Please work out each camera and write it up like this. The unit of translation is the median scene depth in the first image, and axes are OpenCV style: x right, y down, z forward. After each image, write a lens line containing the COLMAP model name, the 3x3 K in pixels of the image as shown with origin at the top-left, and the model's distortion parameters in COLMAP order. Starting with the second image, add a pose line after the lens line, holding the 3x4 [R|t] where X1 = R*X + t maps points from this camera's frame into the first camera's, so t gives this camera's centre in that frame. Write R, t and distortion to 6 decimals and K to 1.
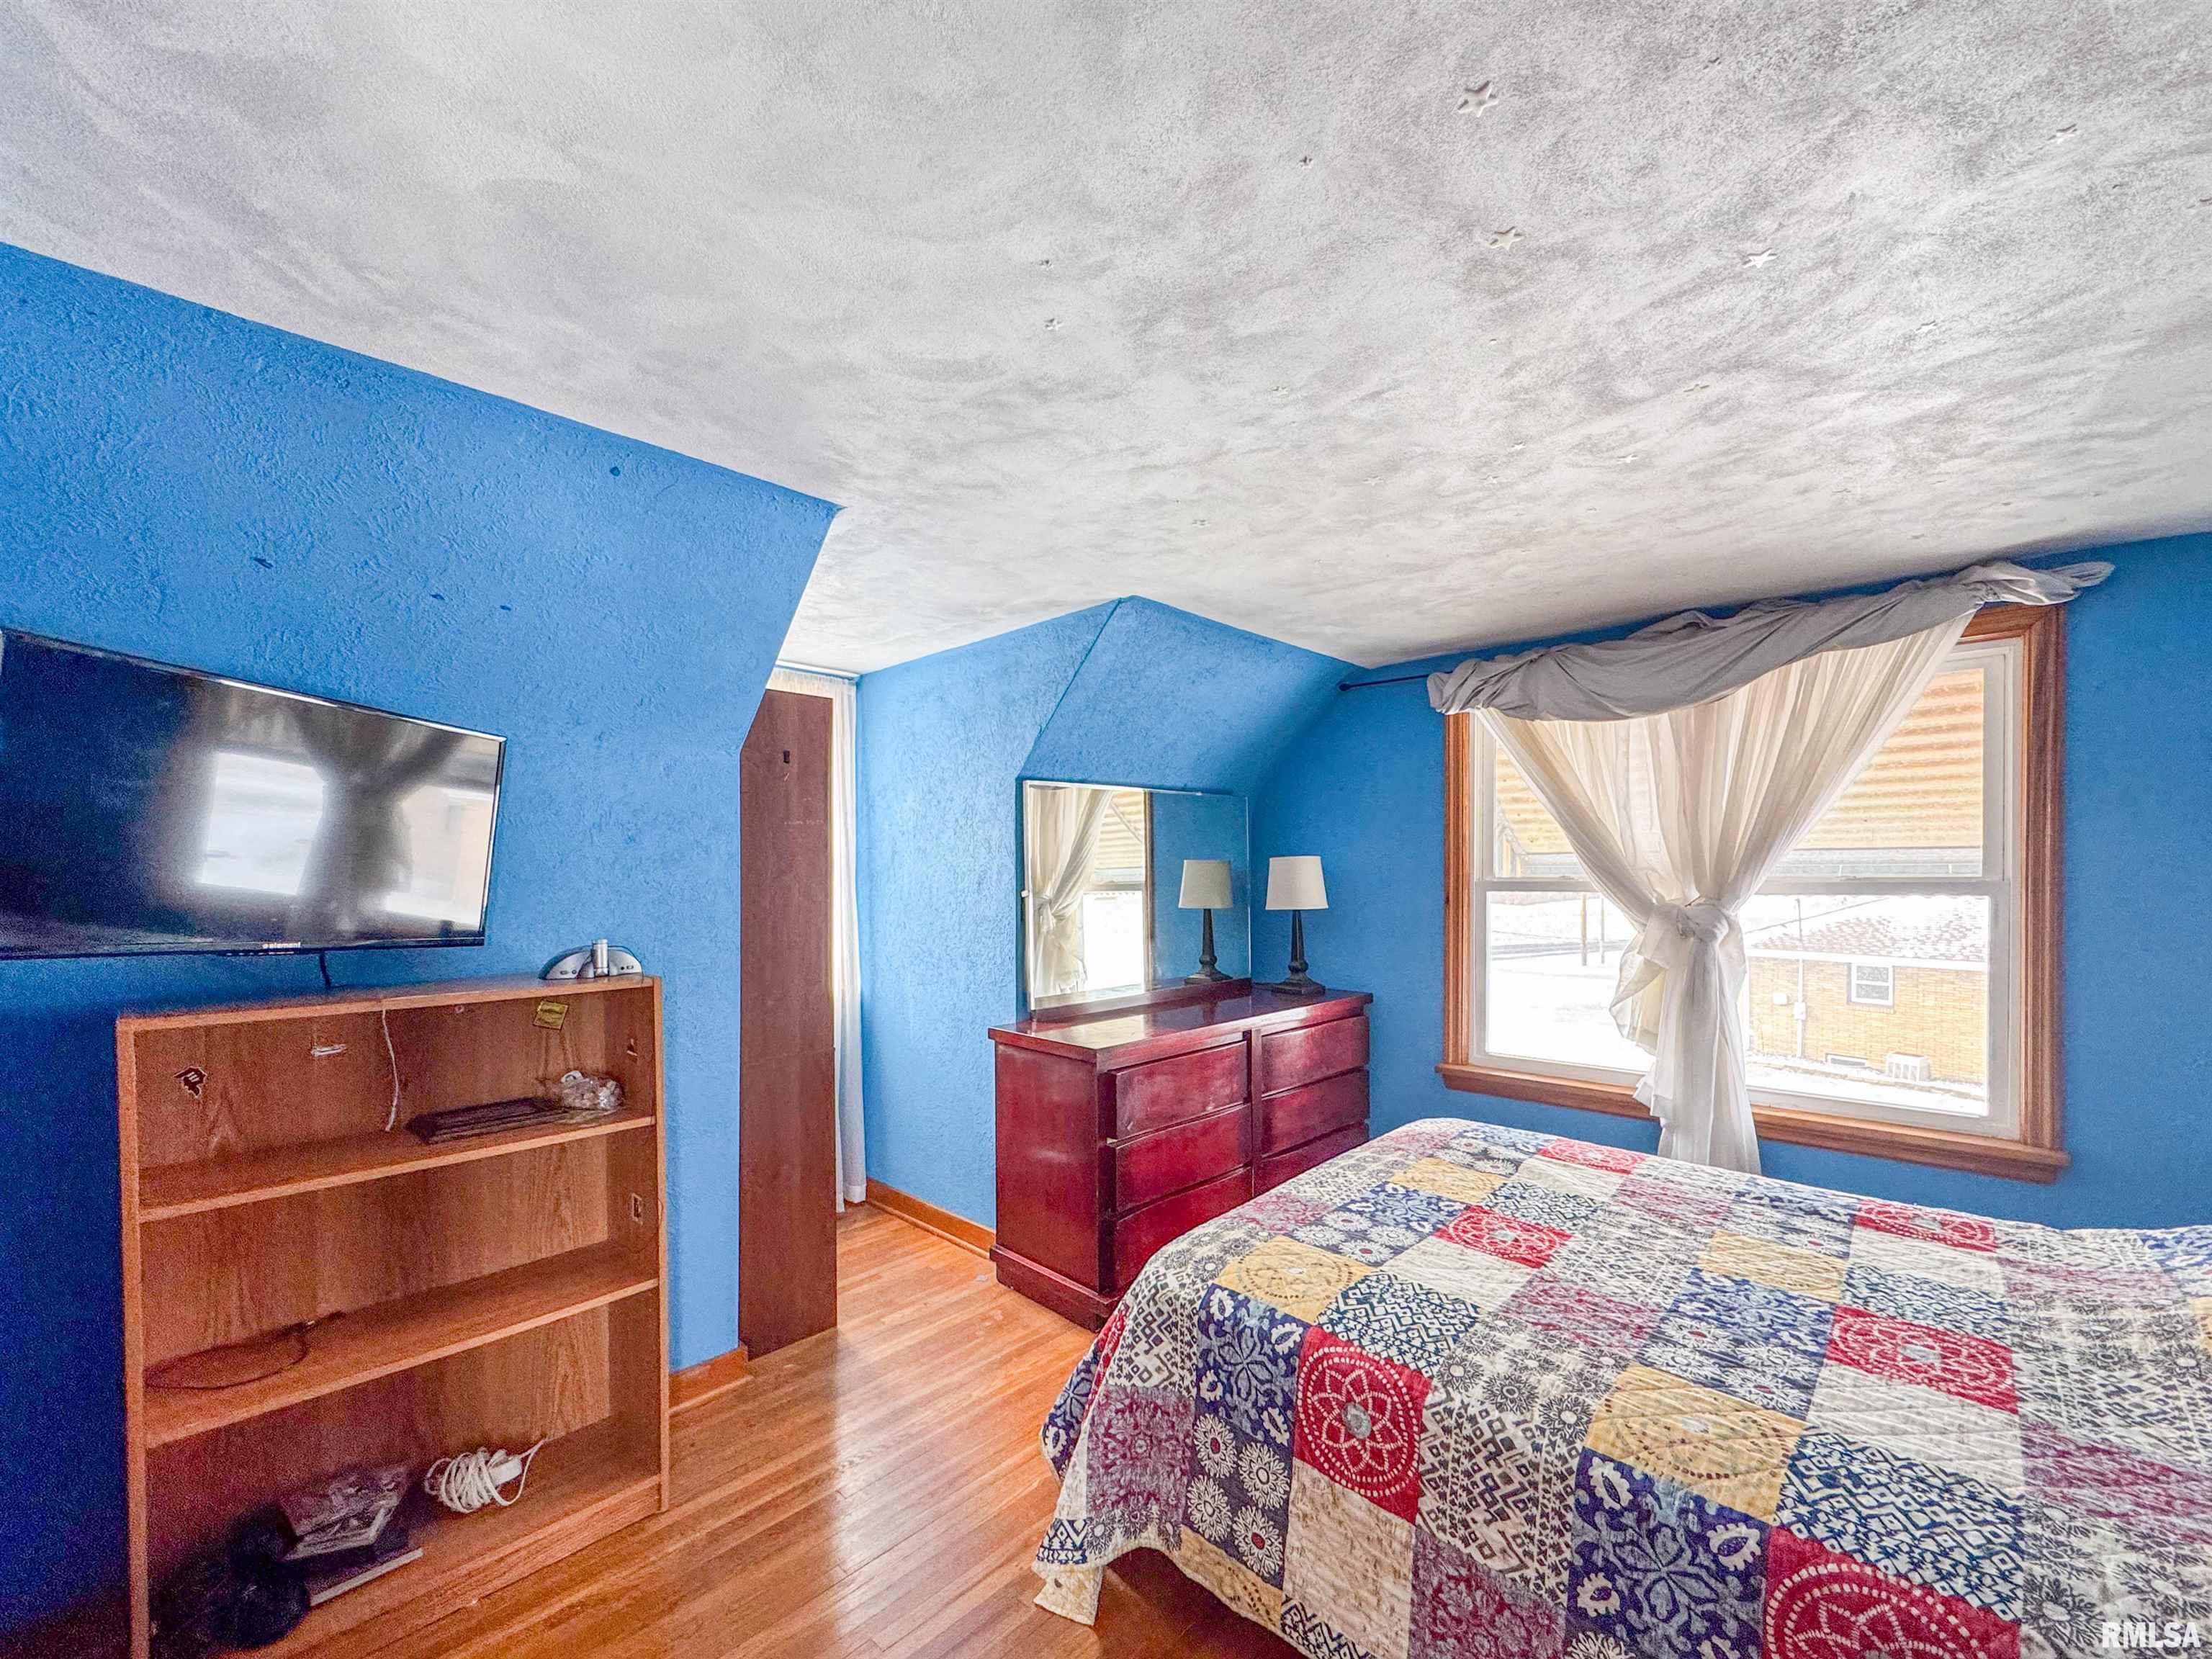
lens RADIAL K [[881.8, 0, 1111.5], [0, 881.8, 876.3], [0, 0, 1]] dist [0.000847, 0.000211]
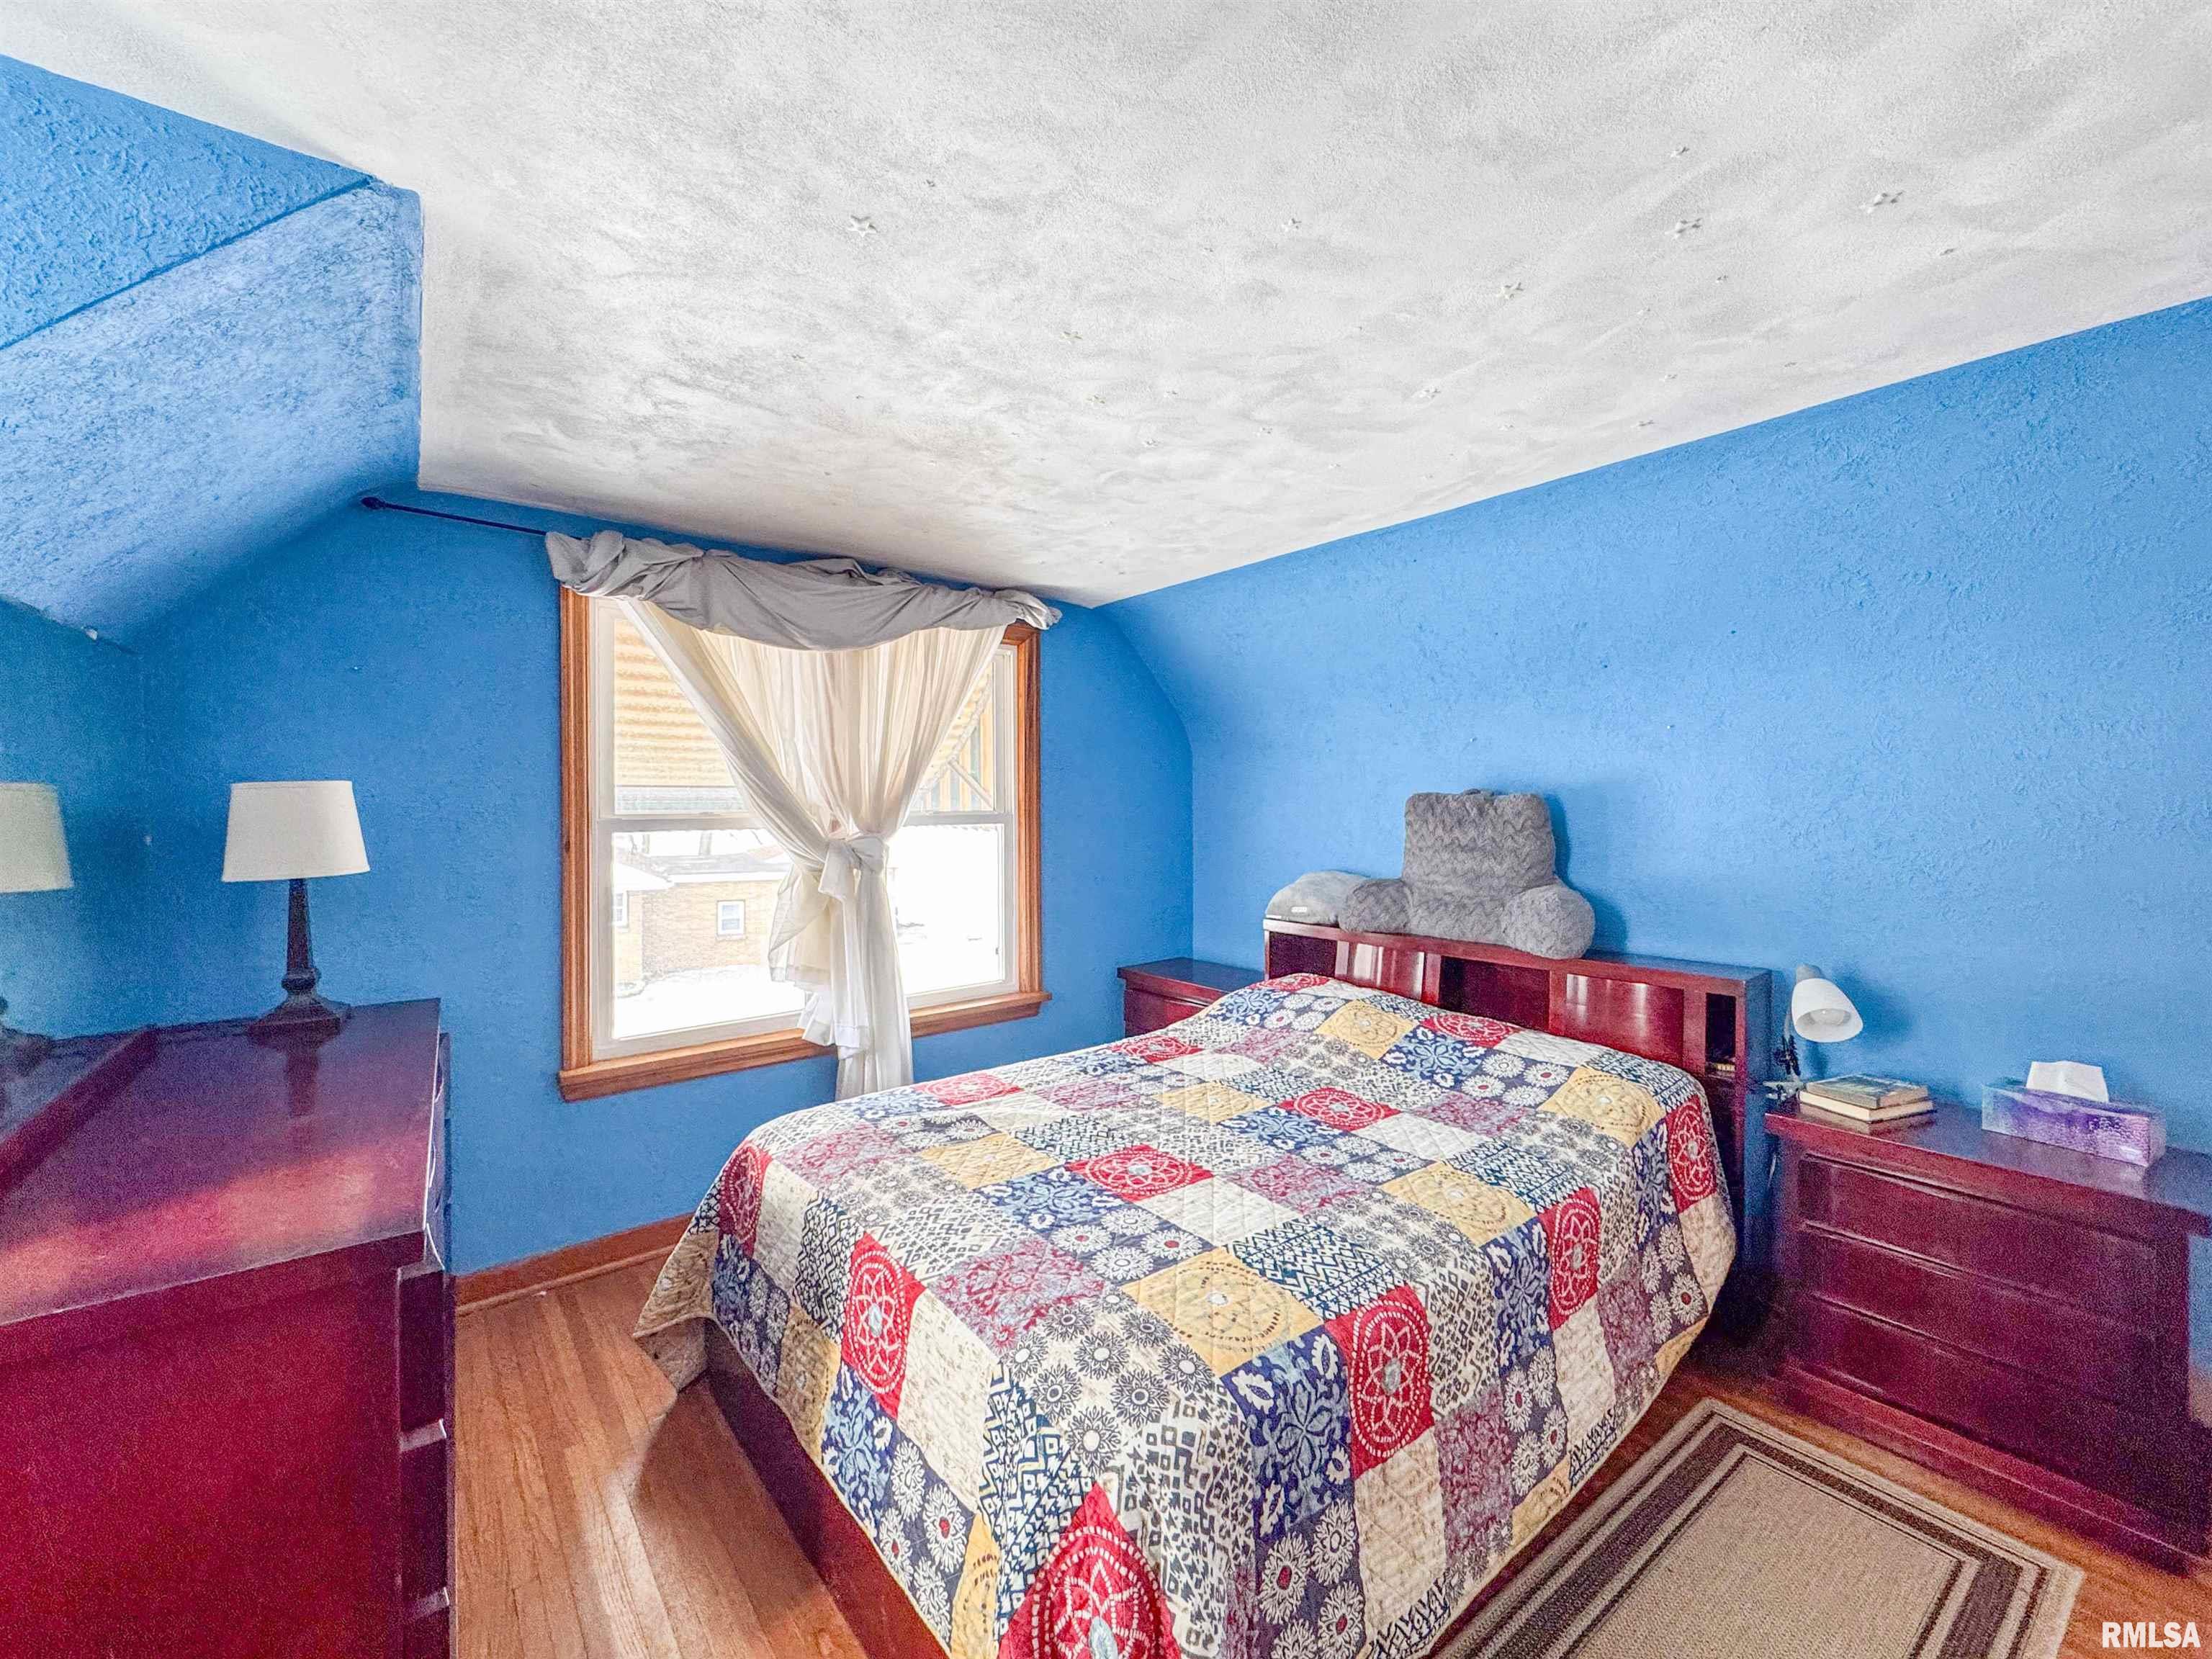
lens RADIAL K [[891.0, 0, 1100.1], [0, 891.0, 796.6], [0, 0, 1]] dist [-0.003508, -0.000184]
pose [[0.152936, 0.011432, 0.988170, -0.473509], [0.007854, 0.999887, -0.012783, -0.001778], [-0.988205, 0.009716, 0.152829, 0.750931]]
